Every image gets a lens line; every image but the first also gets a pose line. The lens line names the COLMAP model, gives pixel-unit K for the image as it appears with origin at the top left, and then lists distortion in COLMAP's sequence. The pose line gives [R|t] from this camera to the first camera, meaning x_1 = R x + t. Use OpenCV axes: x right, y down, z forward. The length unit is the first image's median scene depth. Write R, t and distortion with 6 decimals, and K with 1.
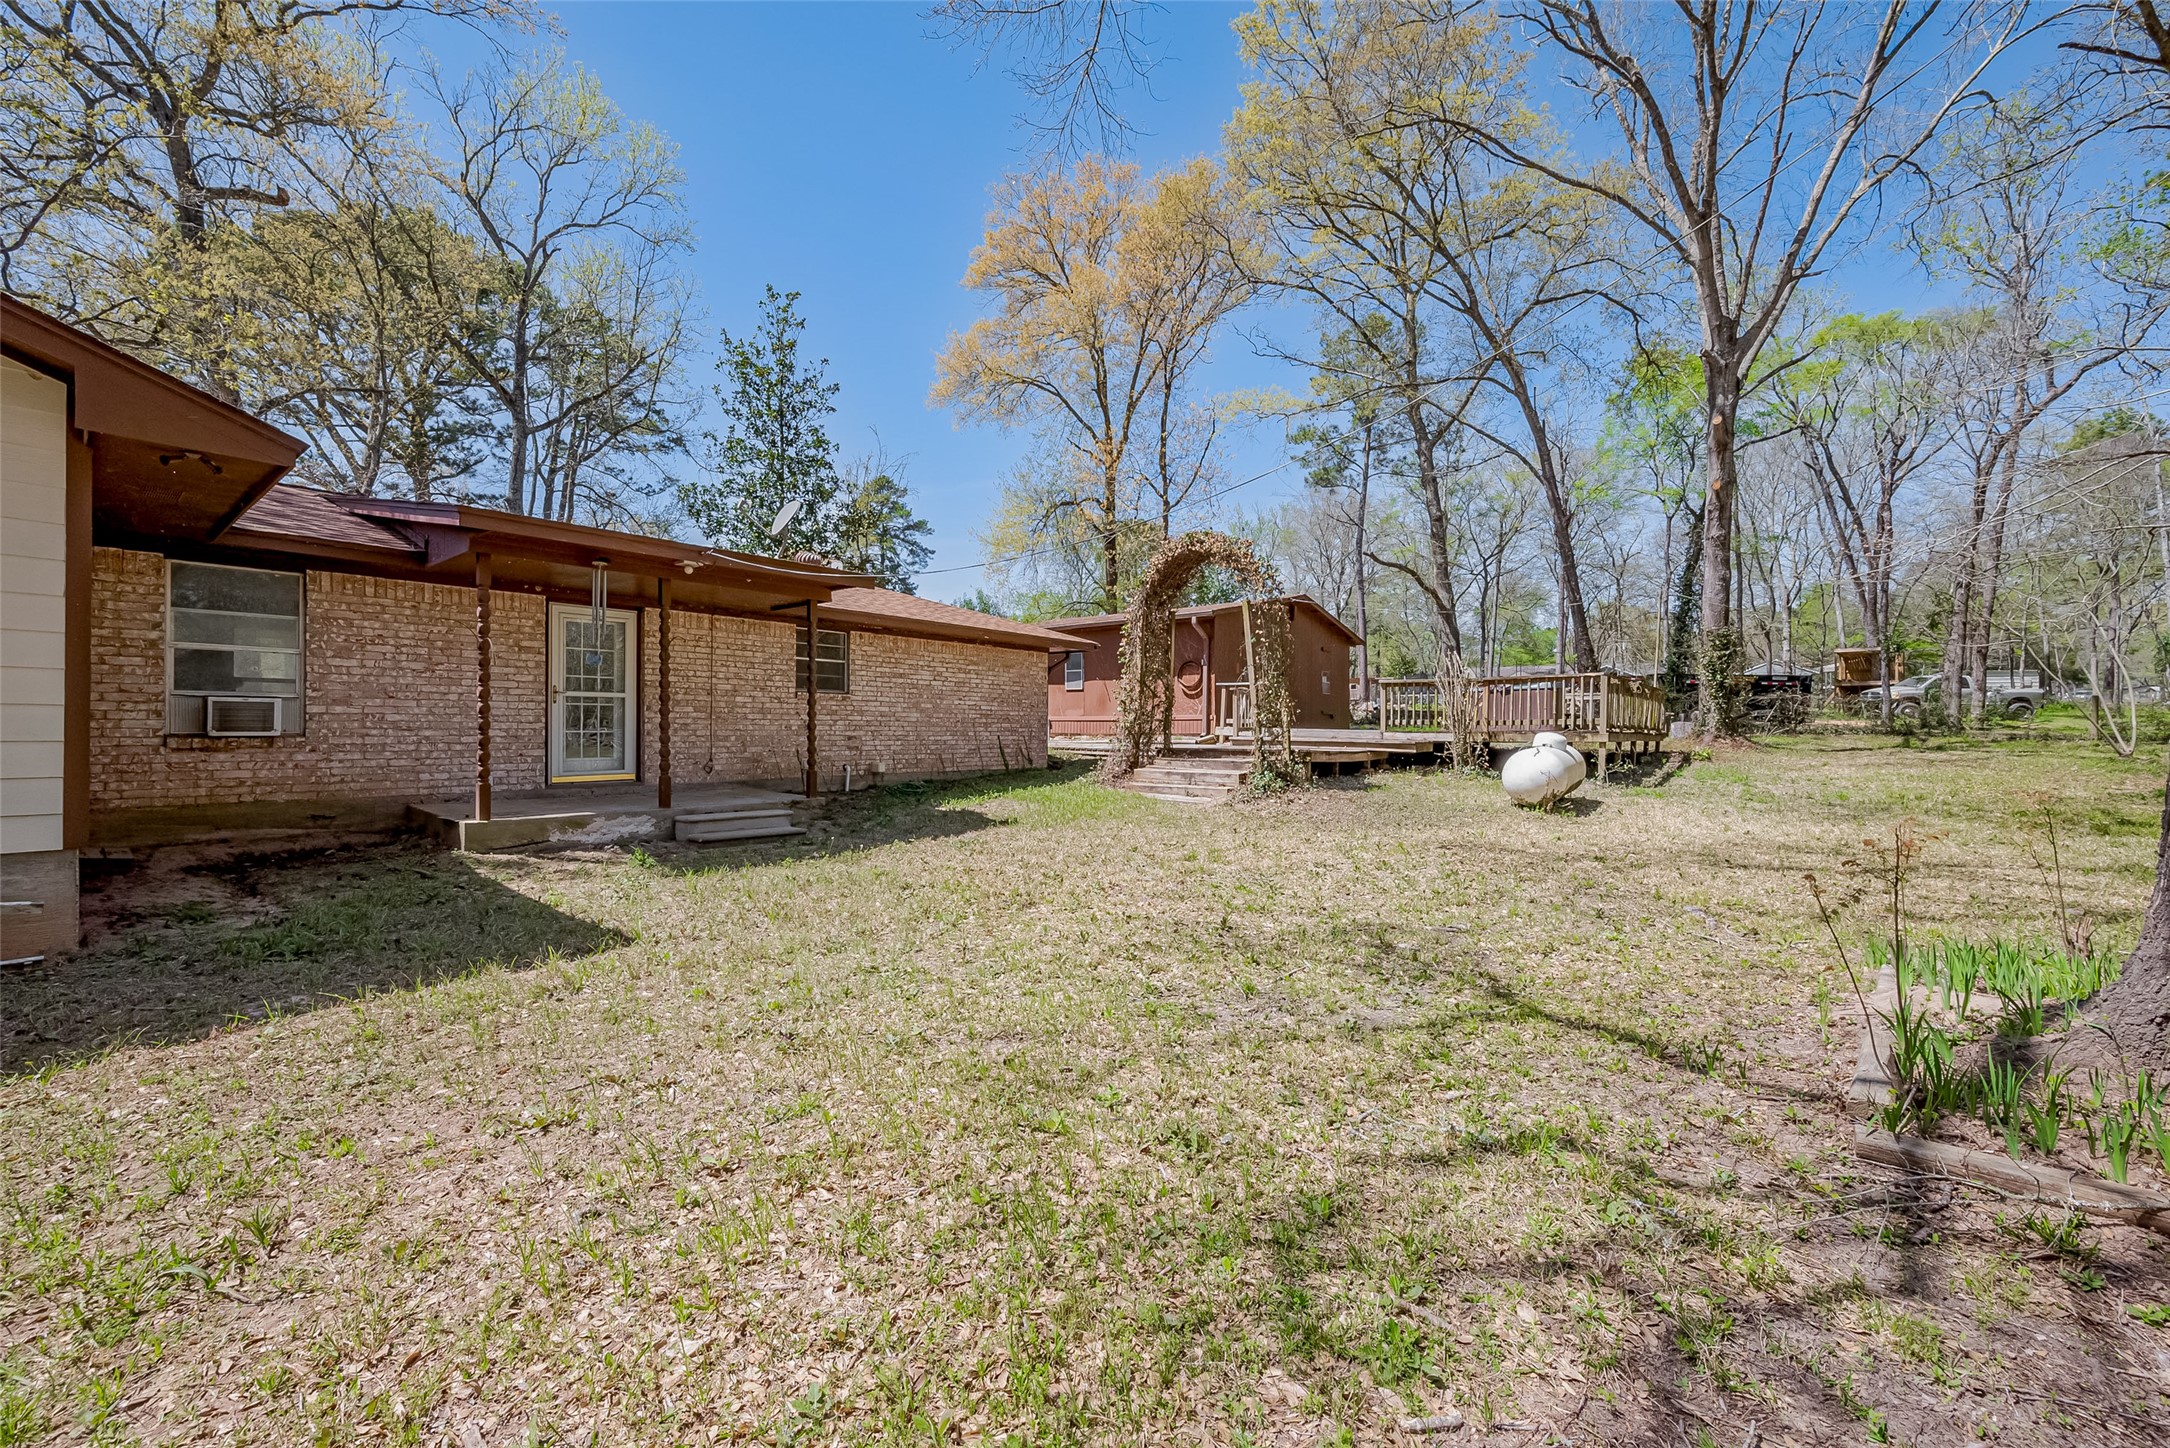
lens RADIAL K [[855.4, 0, 1087.3], [0, 855.4, 724.4], [0, 0, 1]] dist [0.000541, 0.000094]
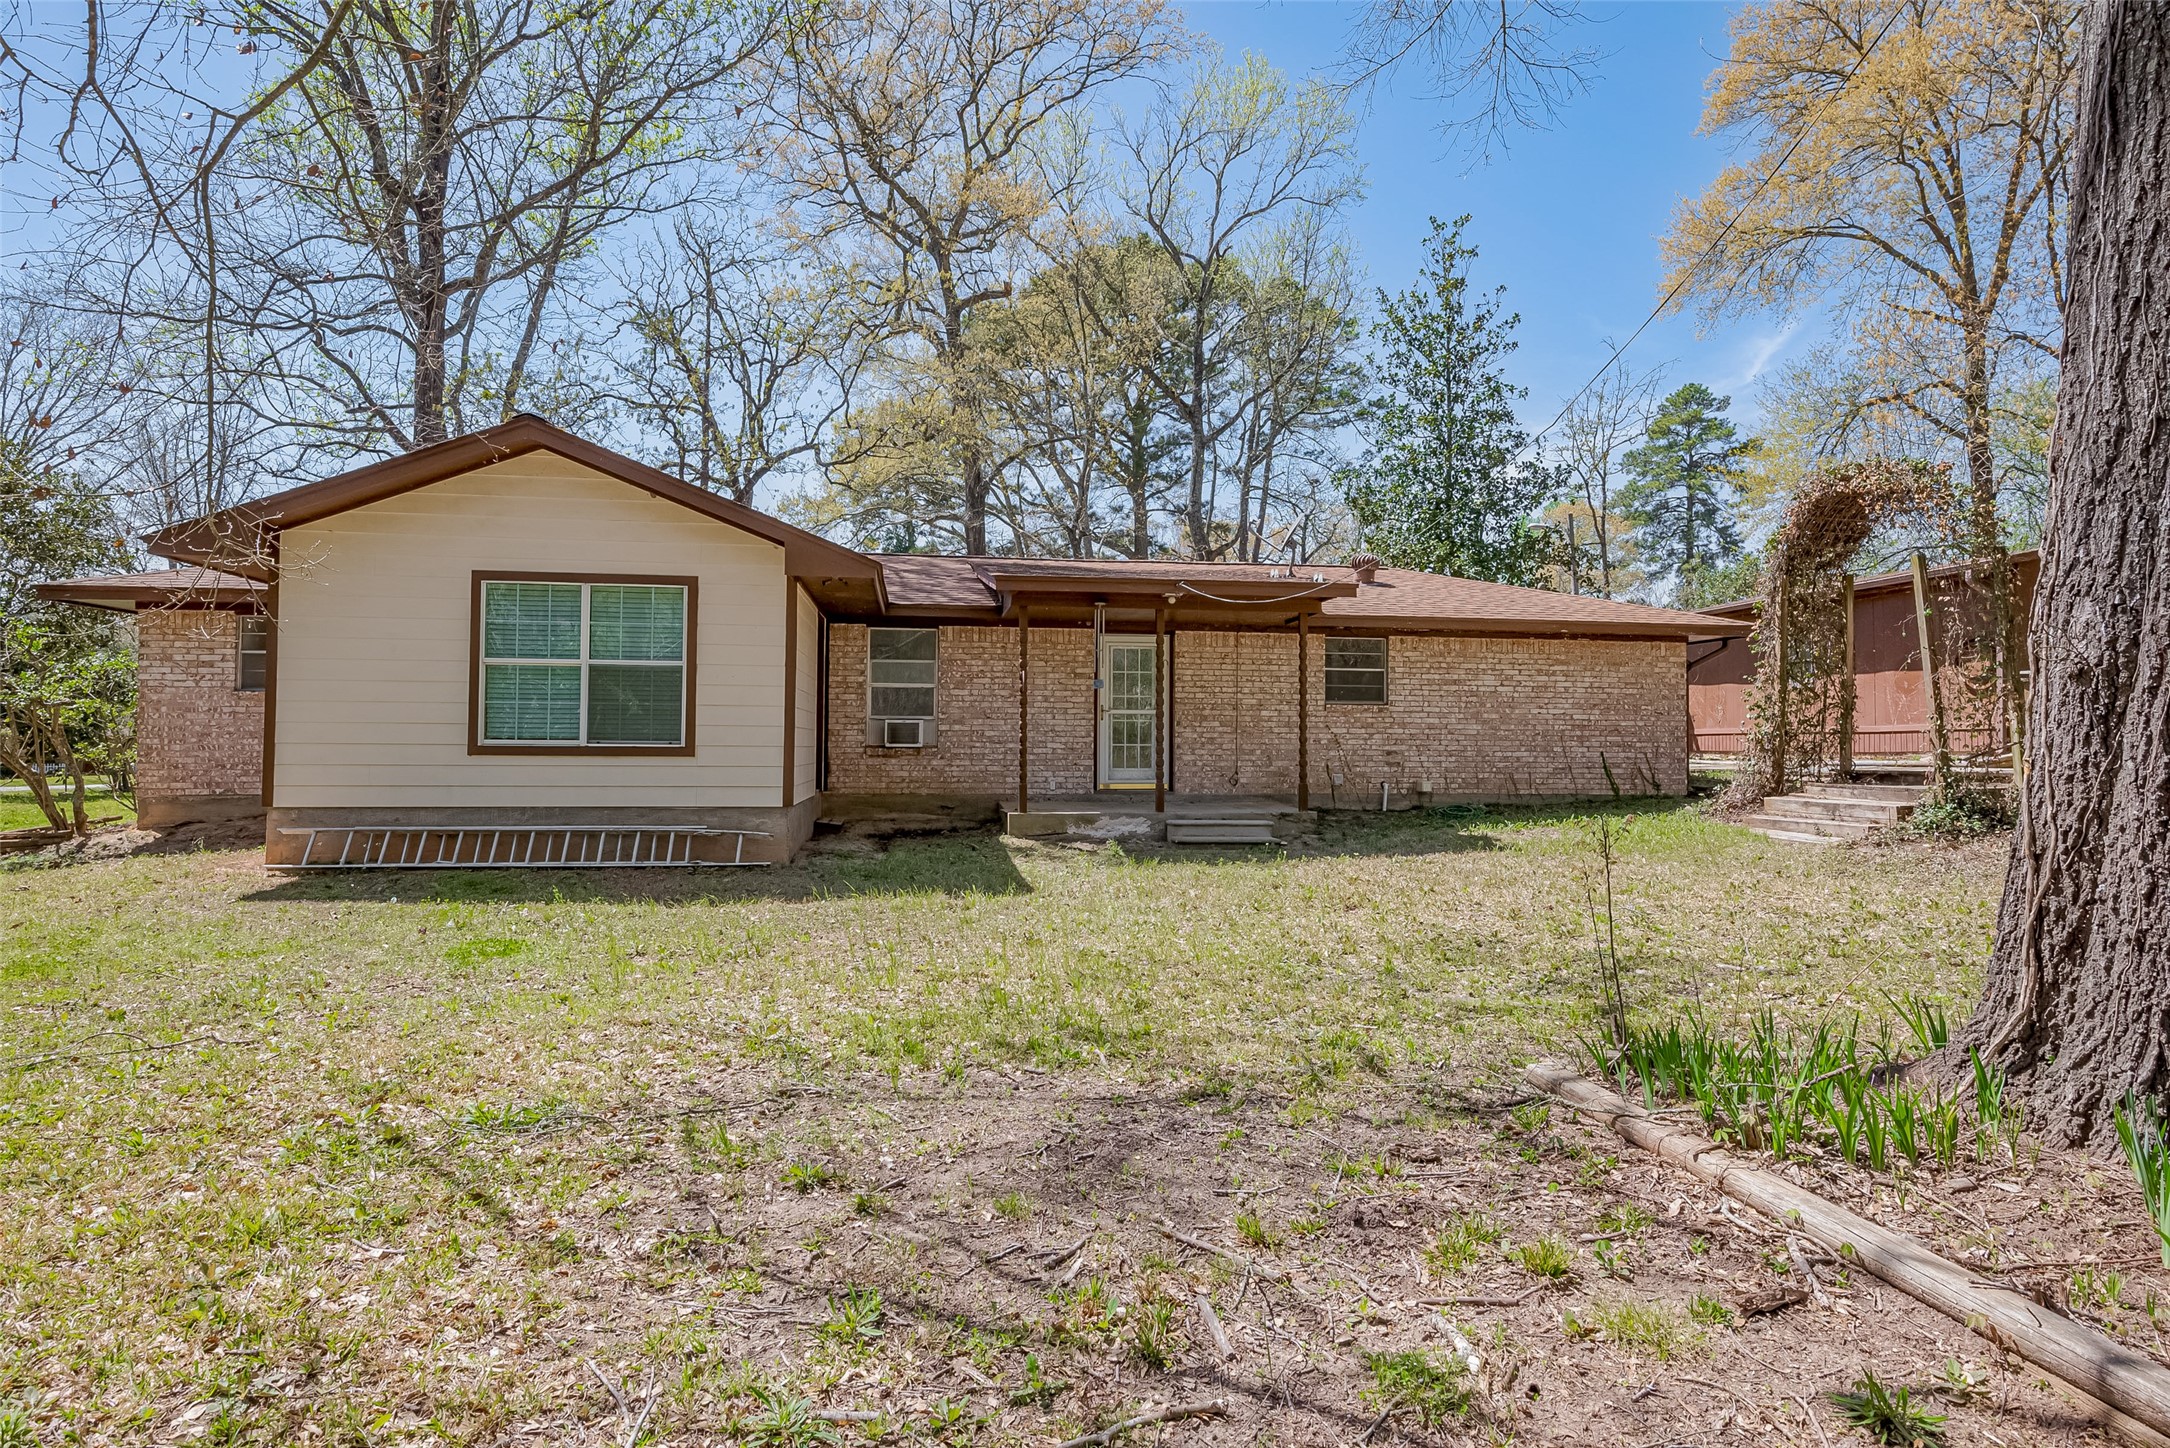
lens RADIAL K [[1139.4, 0, 1097.9], [0, 1139.4, 717.4], [0, 0, 1]] dist [-0.012785, -0.000157]
pose [[0.747504, -0.017366, -0.664030, 0.238679], [0.002594, 0.999727, -0.023226, 0.004227], [0.664252, 0.015639, 0.747345, -0.093733]]
